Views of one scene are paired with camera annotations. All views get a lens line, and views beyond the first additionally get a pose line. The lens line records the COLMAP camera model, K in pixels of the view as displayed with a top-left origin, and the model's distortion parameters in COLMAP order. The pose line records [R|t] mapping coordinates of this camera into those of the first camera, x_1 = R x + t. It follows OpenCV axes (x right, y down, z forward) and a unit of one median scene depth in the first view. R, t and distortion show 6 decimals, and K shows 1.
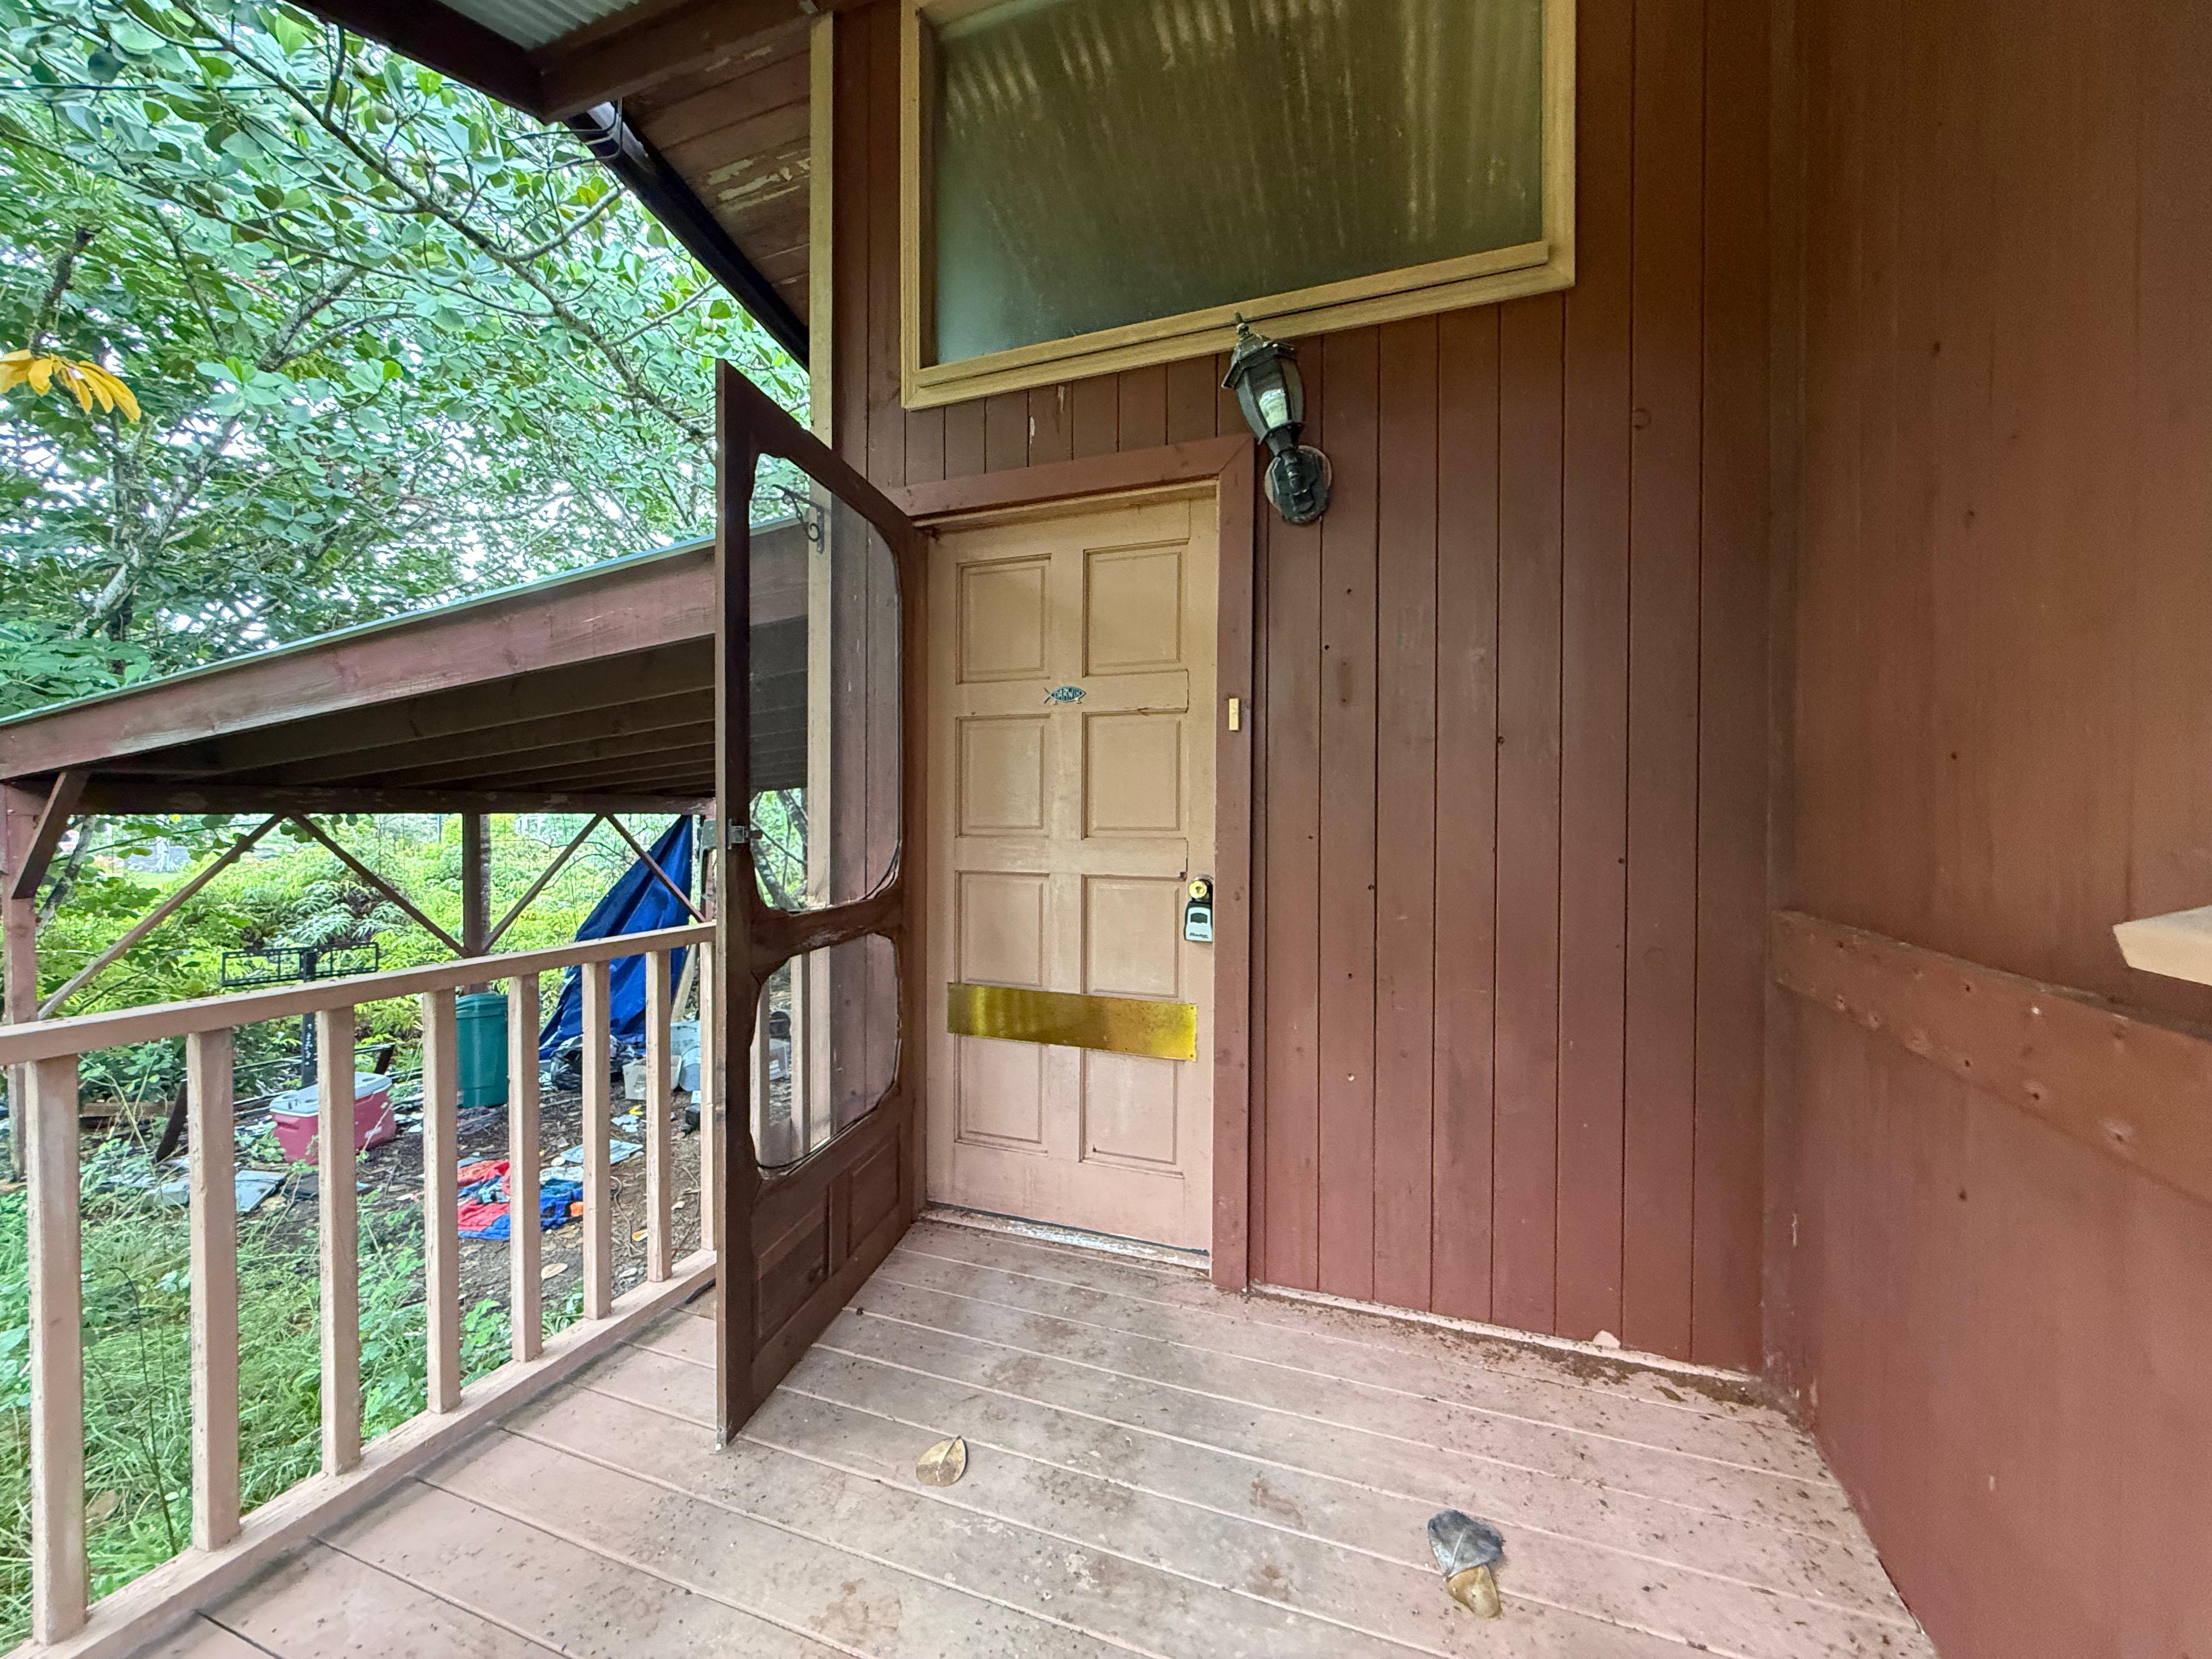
lens RADIAL K [[883.2, 0, 1107.4], [0, 883.2, 826.1], [0, 0, 1]] dist [0.000609, -0.000365]
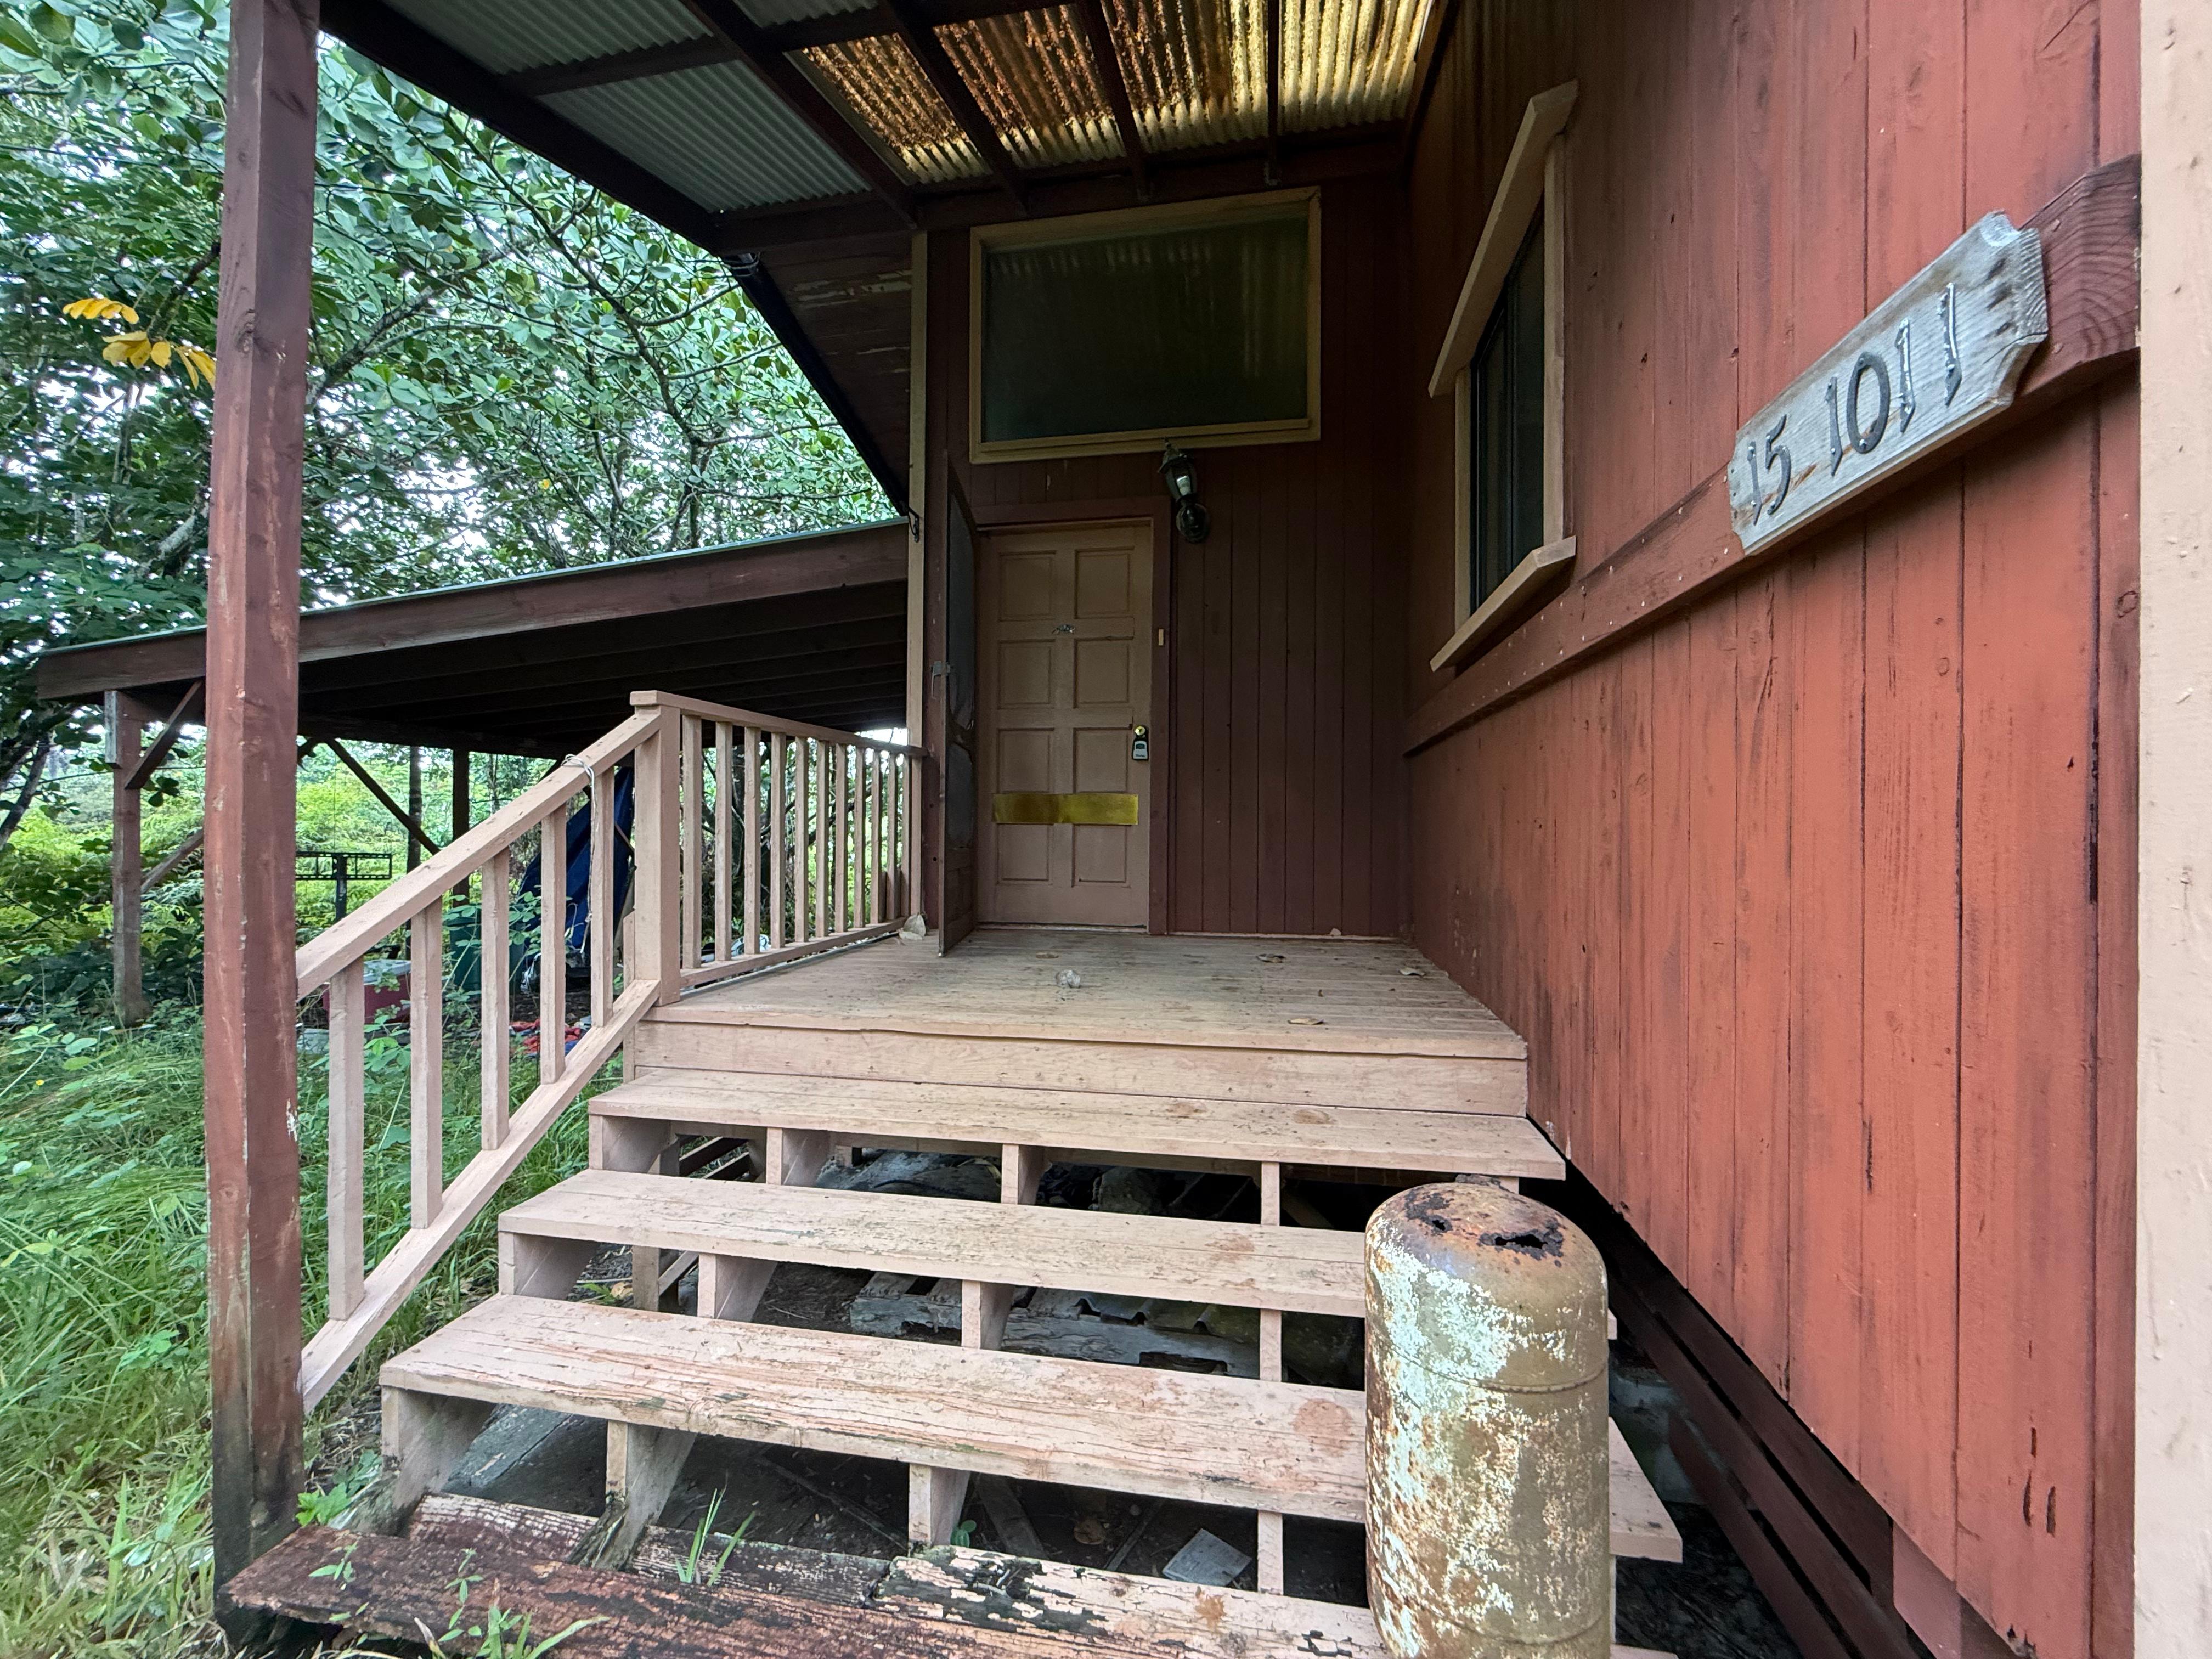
lens RADIAL K [[883.2, 0, 1108.2], [0, 883.2, 831.7], [0, 0, 1]] dist [0.000609, -0.000365]
pose [[0.982994, 0.004764, 0.183575, -0.295490], [-0.002362, 0.999909, -0.013299, 0.296209], [-0.183622, 0.012639, 0.982916, -0.804627]]
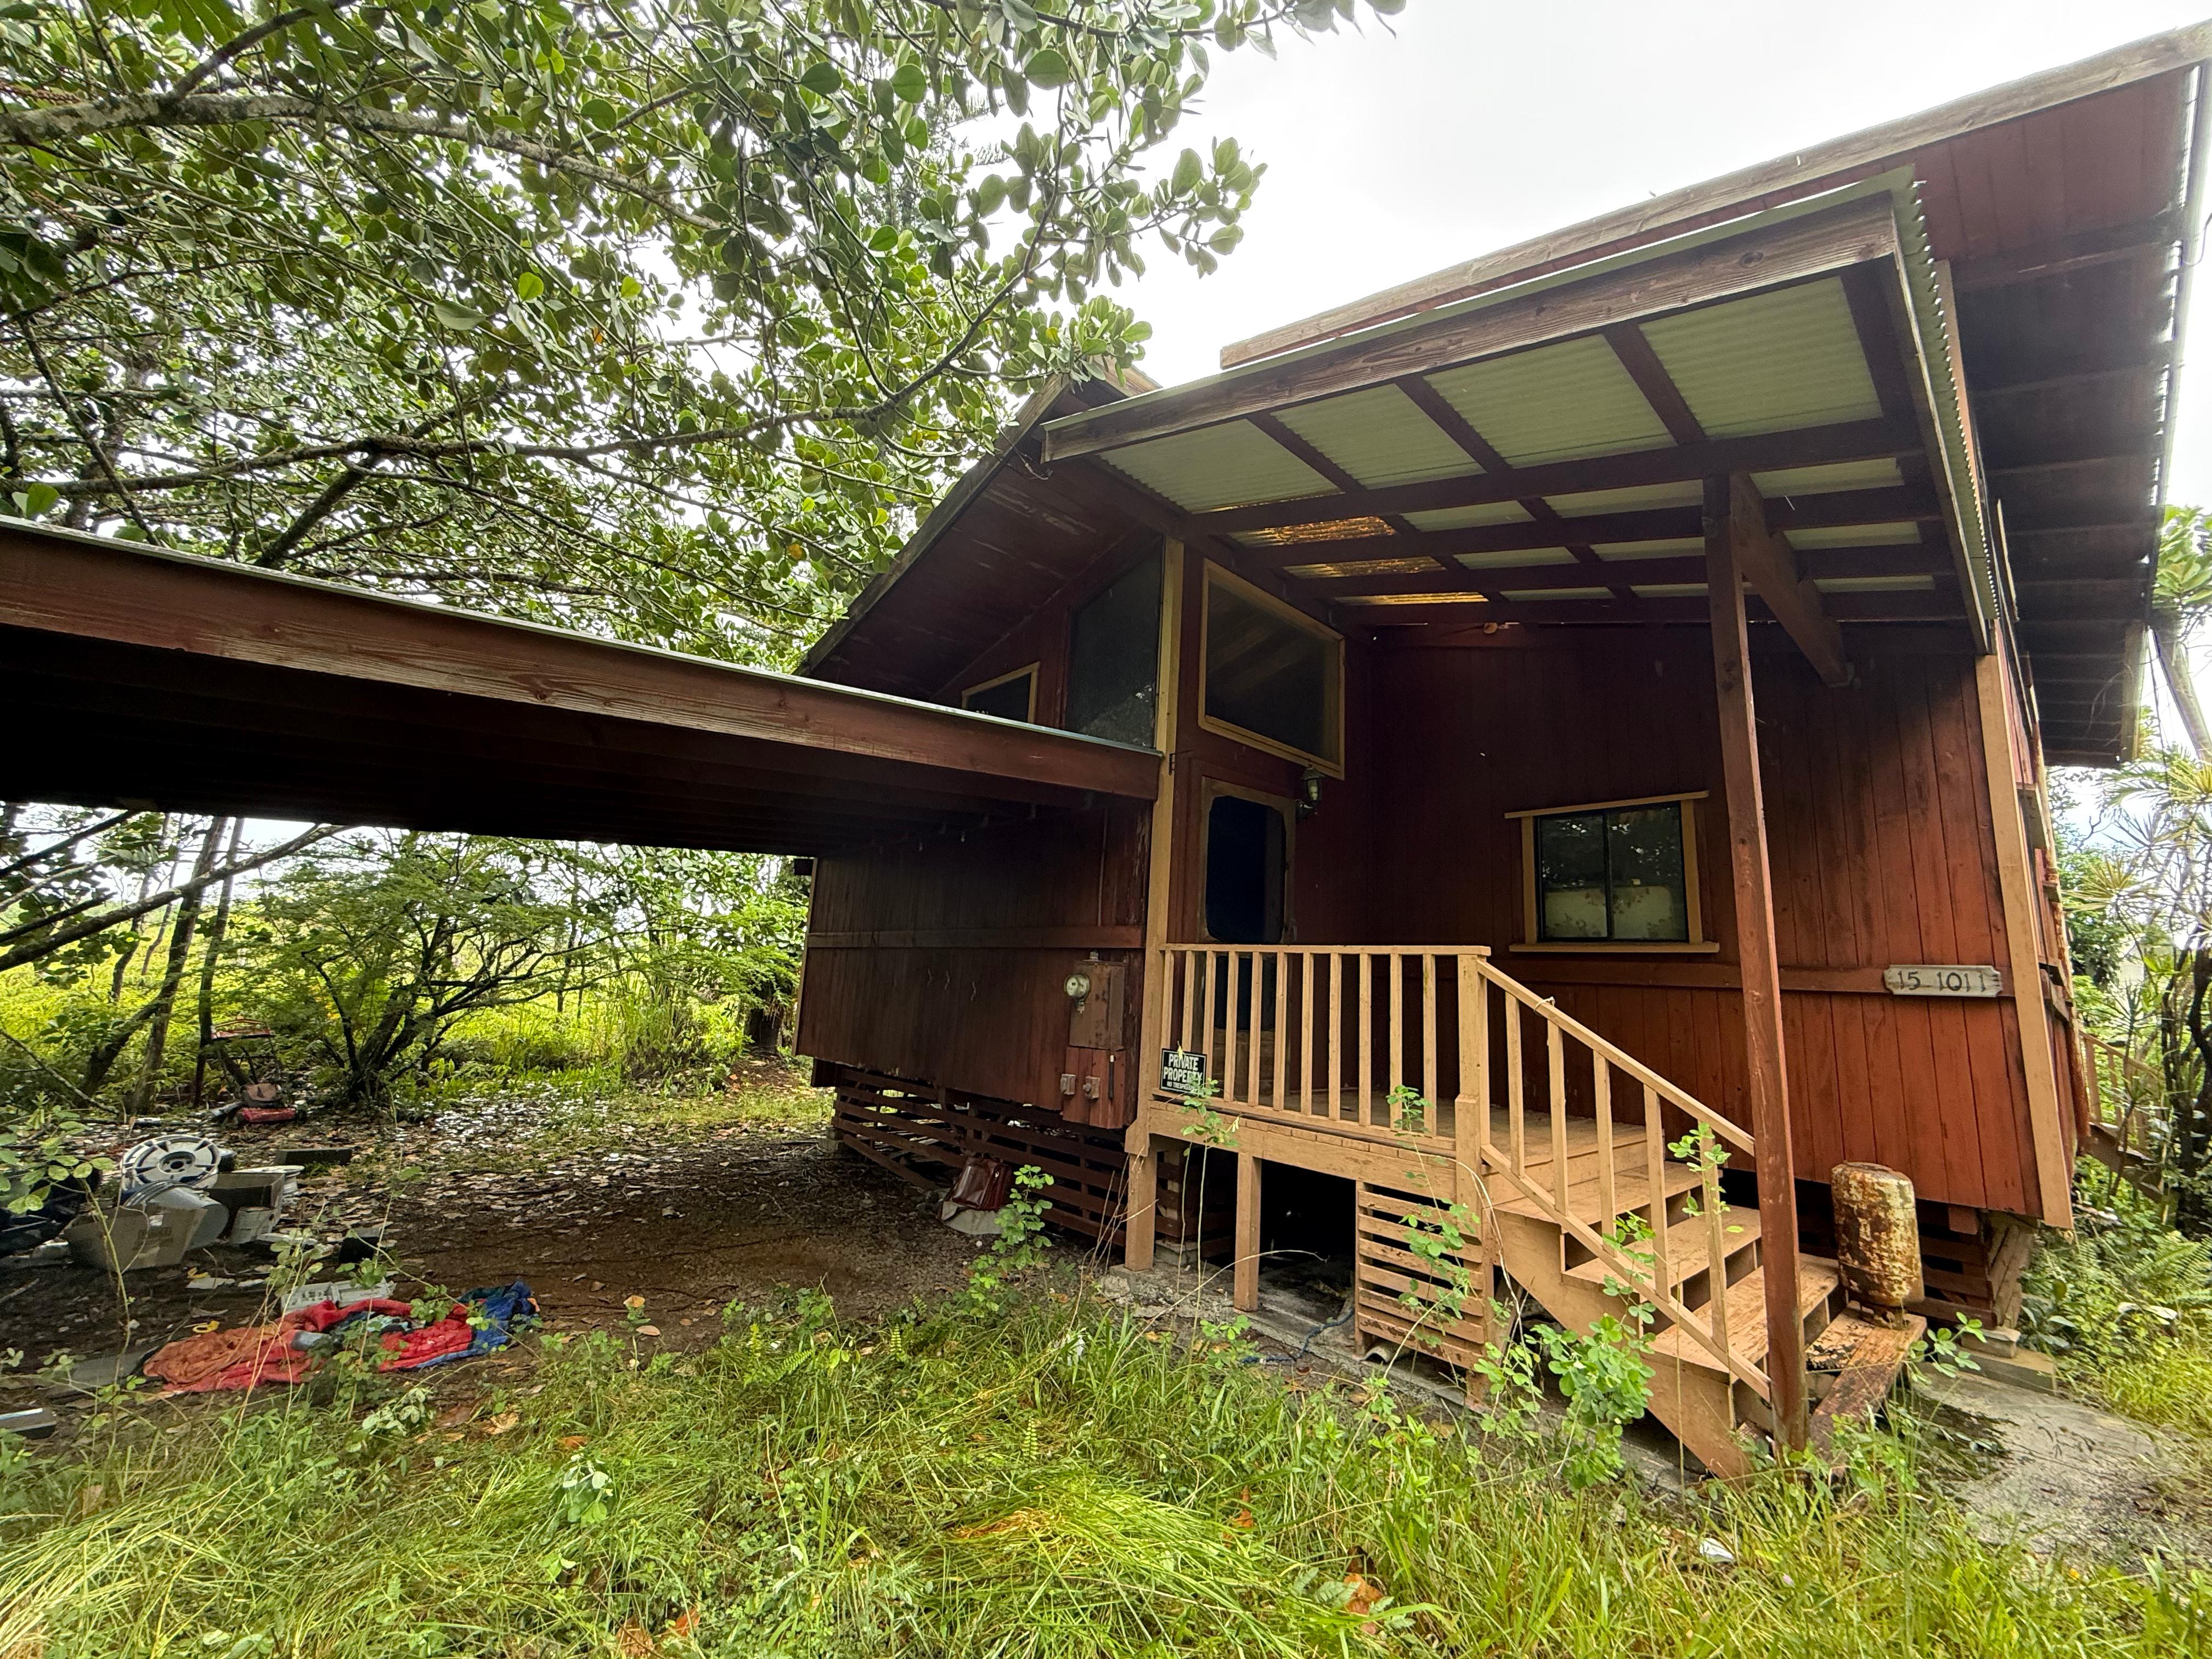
lens RADIAL K [[883.2, 0, 1103.9], [0, 883.2, 827.8], [0, 0, 1]] dist [0.000609, -0.000365]
pose [[0.448391, 0.189867, 0.873439, -2.402494], [-0.046490, 0.980810, -0.189341, 0.241623], [-0.892628, 0.044292, 0.448613, 0.214861]]
